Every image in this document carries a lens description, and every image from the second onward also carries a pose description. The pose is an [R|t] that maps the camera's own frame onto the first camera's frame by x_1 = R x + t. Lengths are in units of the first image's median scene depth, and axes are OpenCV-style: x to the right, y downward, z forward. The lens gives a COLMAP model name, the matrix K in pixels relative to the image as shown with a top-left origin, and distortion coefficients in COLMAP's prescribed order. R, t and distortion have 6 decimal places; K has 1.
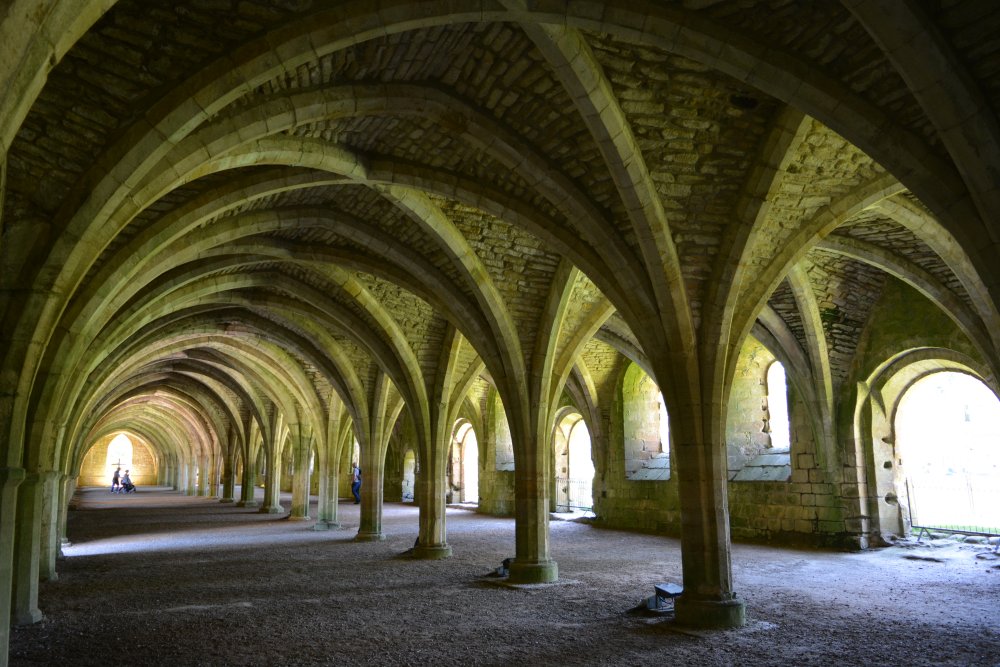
lens RADIAL K [[773.0, 0, 501.0], [0, 773.0, 334.0], [0, 0, 1]] dist [-0.013774, 0.000568]
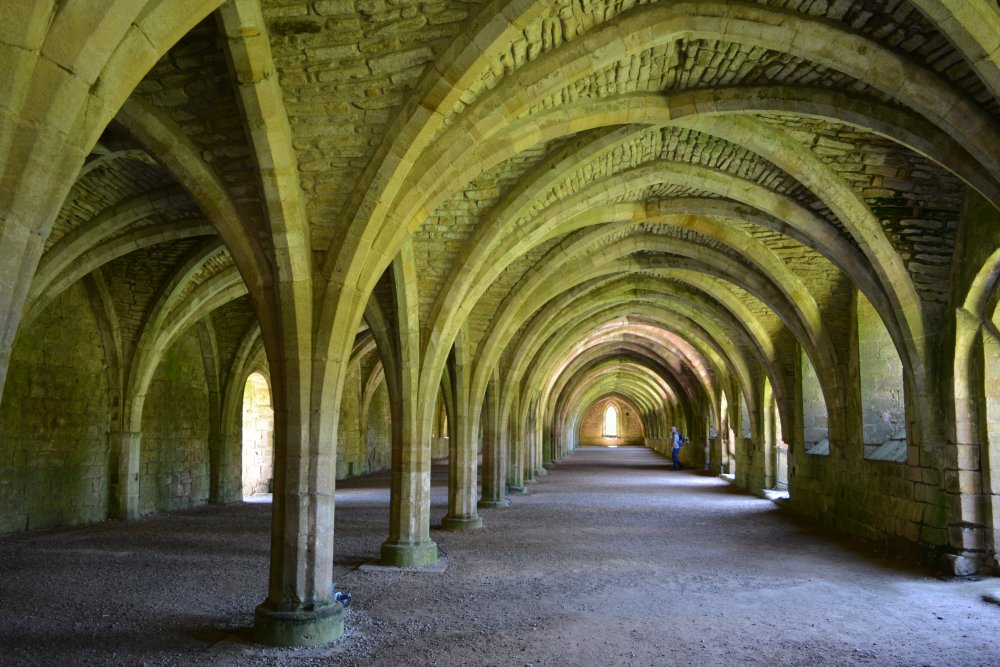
lens RADIAL K [[773.0, 0, 500.7], [0, 773.0, 334.4], [0, 0, 1]] dist [-0.013774, 0.000568]
pose [[0.817859, -0.057410, -0.572548, 0.515875], [0.084777, 0.996174, 0.021214, 0.038799], [0.569140, -0.065889, 0.819597, 0.281359]]
